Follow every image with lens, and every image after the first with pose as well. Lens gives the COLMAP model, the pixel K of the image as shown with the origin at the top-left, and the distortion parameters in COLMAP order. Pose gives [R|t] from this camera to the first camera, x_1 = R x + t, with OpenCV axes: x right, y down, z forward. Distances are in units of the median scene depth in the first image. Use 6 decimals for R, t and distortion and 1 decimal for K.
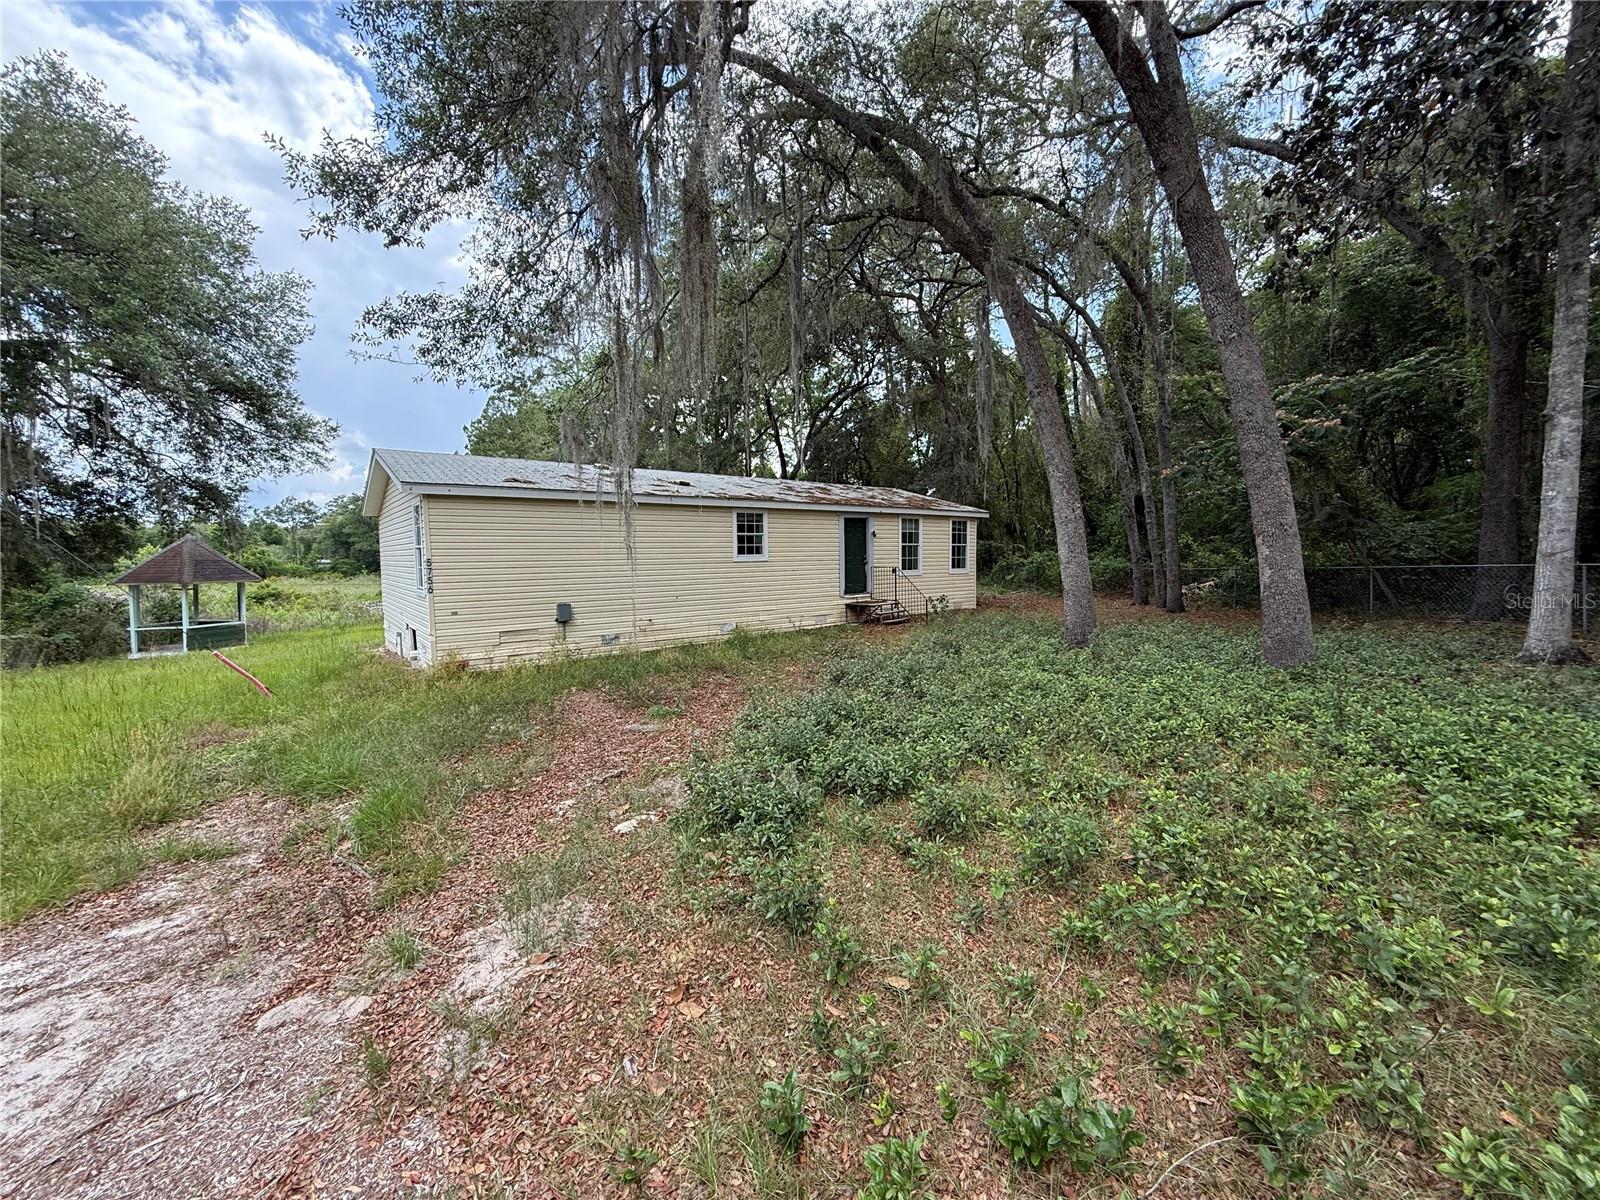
lens RADIAL K [[638.7, 0, 798.6], [0, 638.7, 599.4], [0, 0, 1]] dist [-0.001024, 0.000736]
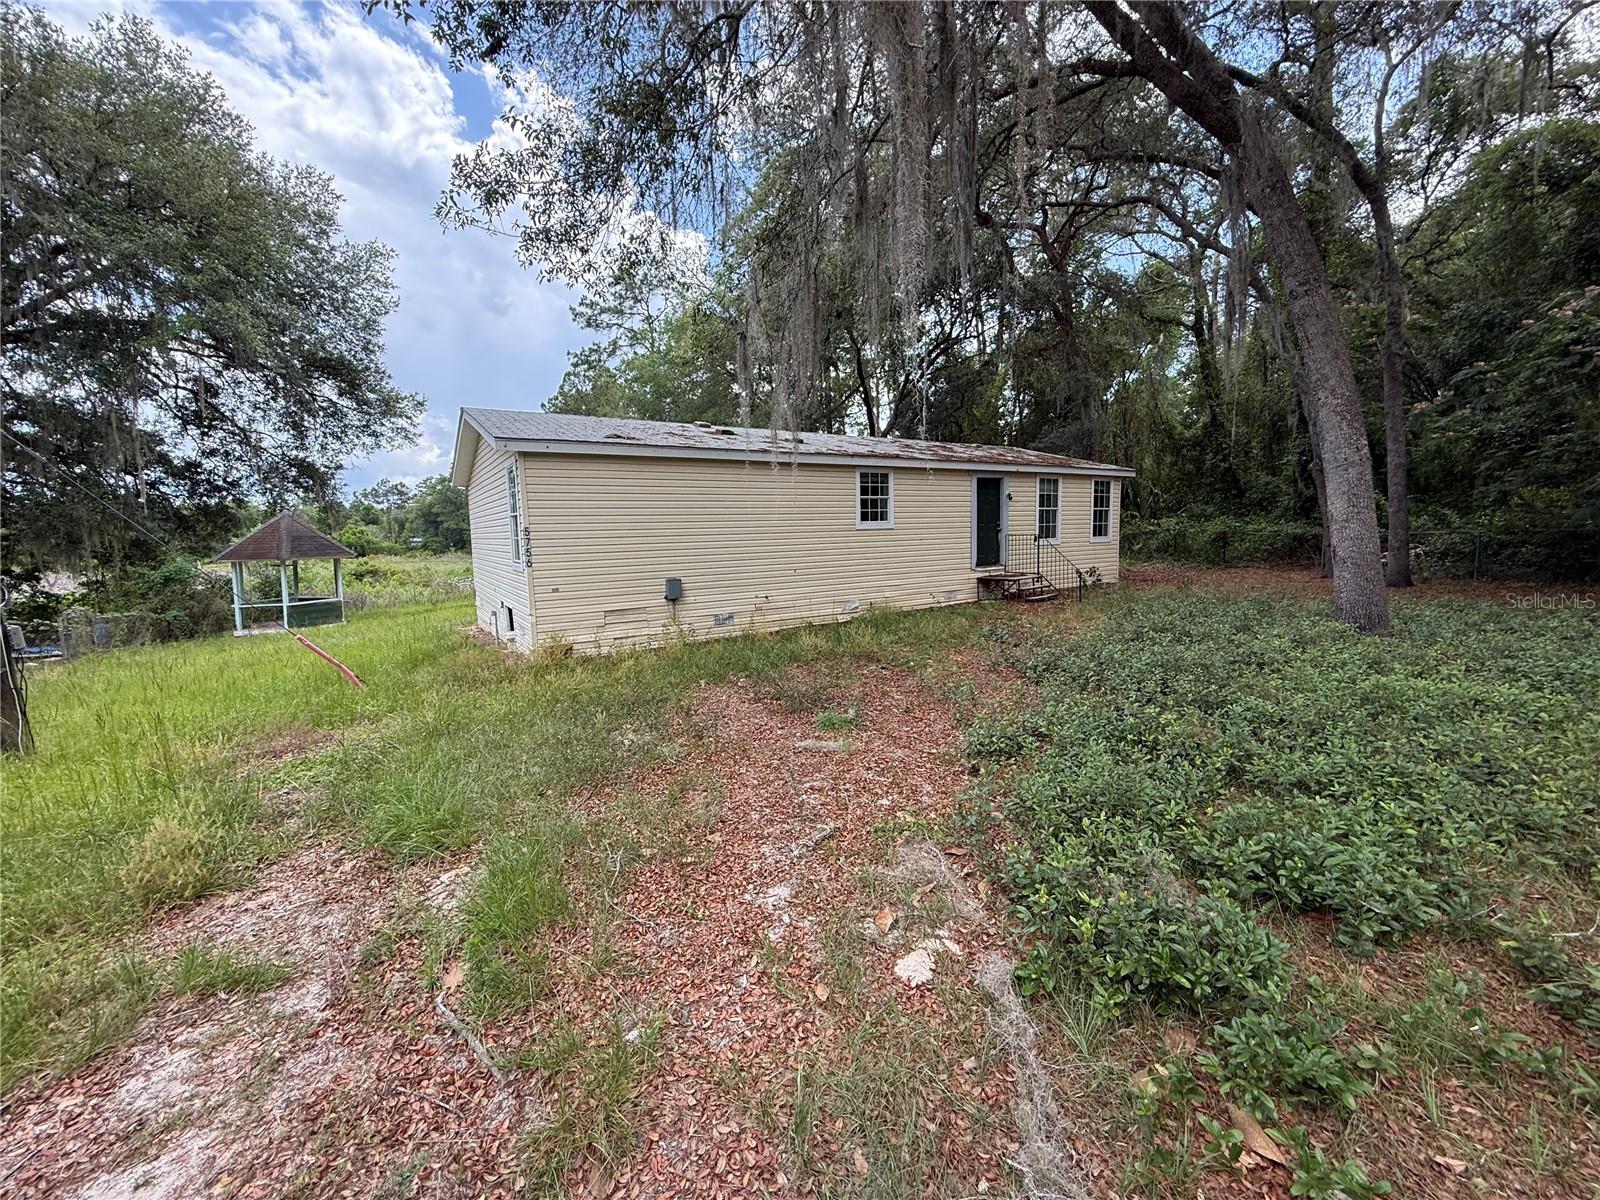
lens RADIAL K [[638.7, 0, 801.0], [0, 638.7, 600.2], [0, 0, 1]] dist [-0.001024, 0.000736]
pose [[0.995164, -0.001102, -0.098222, -0.069149], [0.005162, 0.999142, 0.041086, 0.000906], [0.098093, -0.041395, 0.994316, 0.095530]]
